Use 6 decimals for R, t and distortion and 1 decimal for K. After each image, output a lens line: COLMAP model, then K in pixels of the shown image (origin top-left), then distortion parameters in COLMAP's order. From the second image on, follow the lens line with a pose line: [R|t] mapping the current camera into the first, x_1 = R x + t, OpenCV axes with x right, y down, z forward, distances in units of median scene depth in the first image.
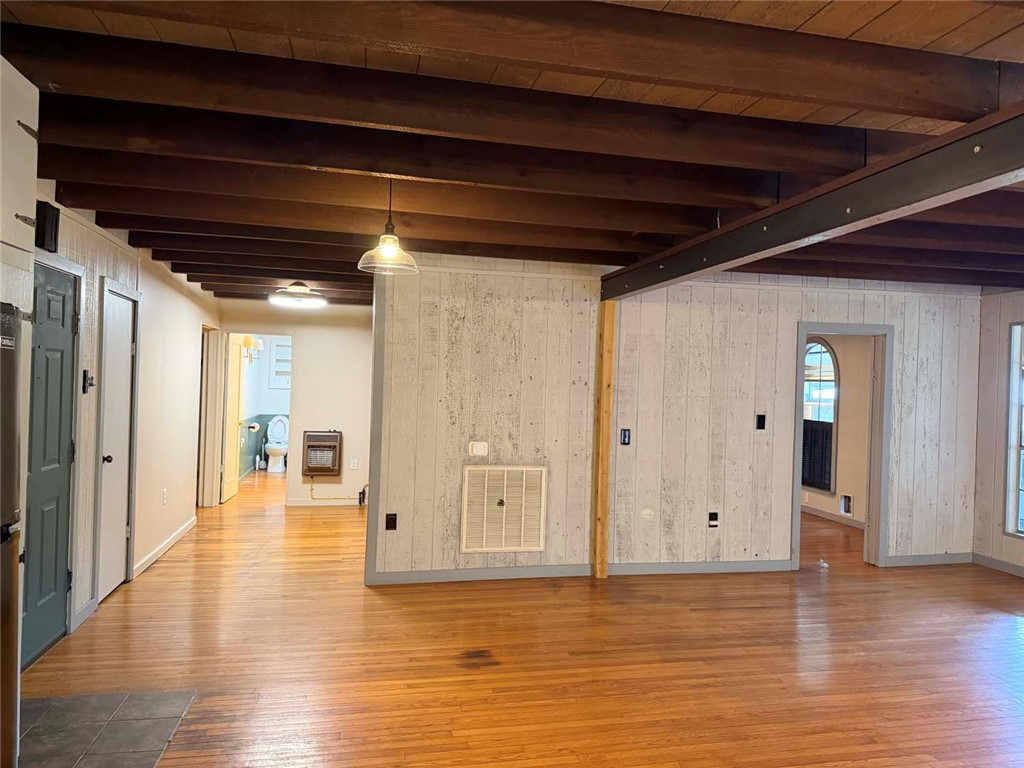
lens RADIAL K [[718.5, 0, 514.9], [0, 718.5, 384.8], [0, 0, 1]] dist [0.043357, -0.033646]
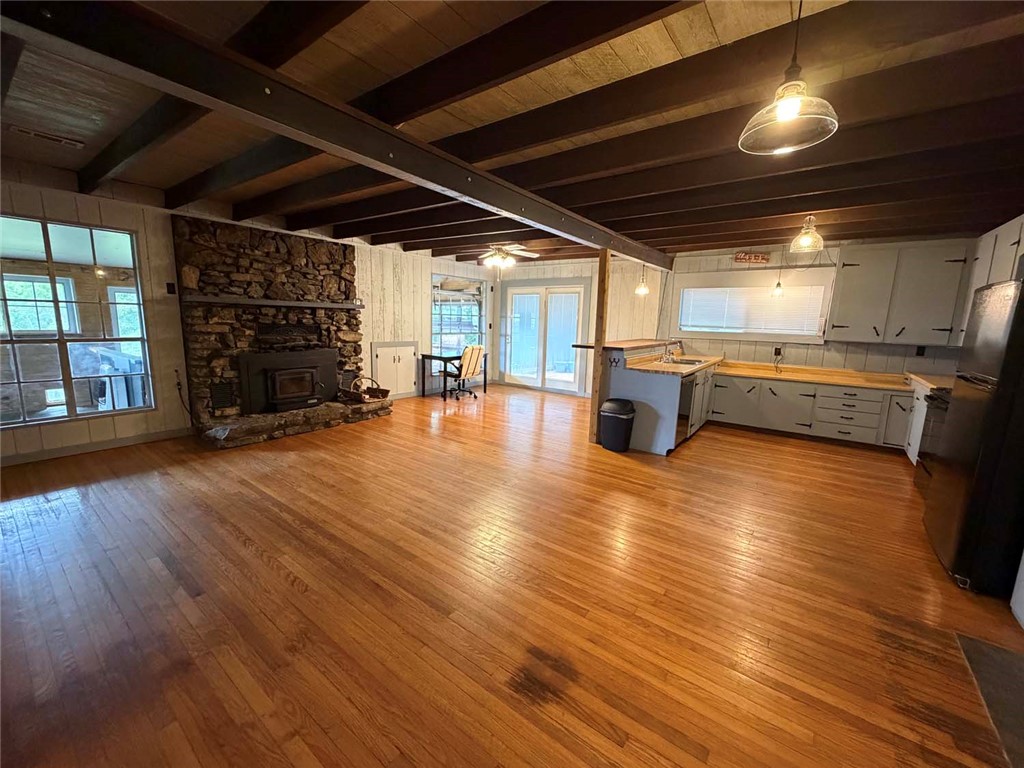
lens RADIAL K [[407.8, 0, 508.5], [0, 407.8, 382.8], [0, 0, 1]] dist [0.001645, -0.001301]
pose [[-0.655263, -0.160634, 0.738124, -0.273197], [-0.045451, 0.983743, 0.173738, 0.017810], [-0.754033, 0.080295, -0.651911, 1.208300]]
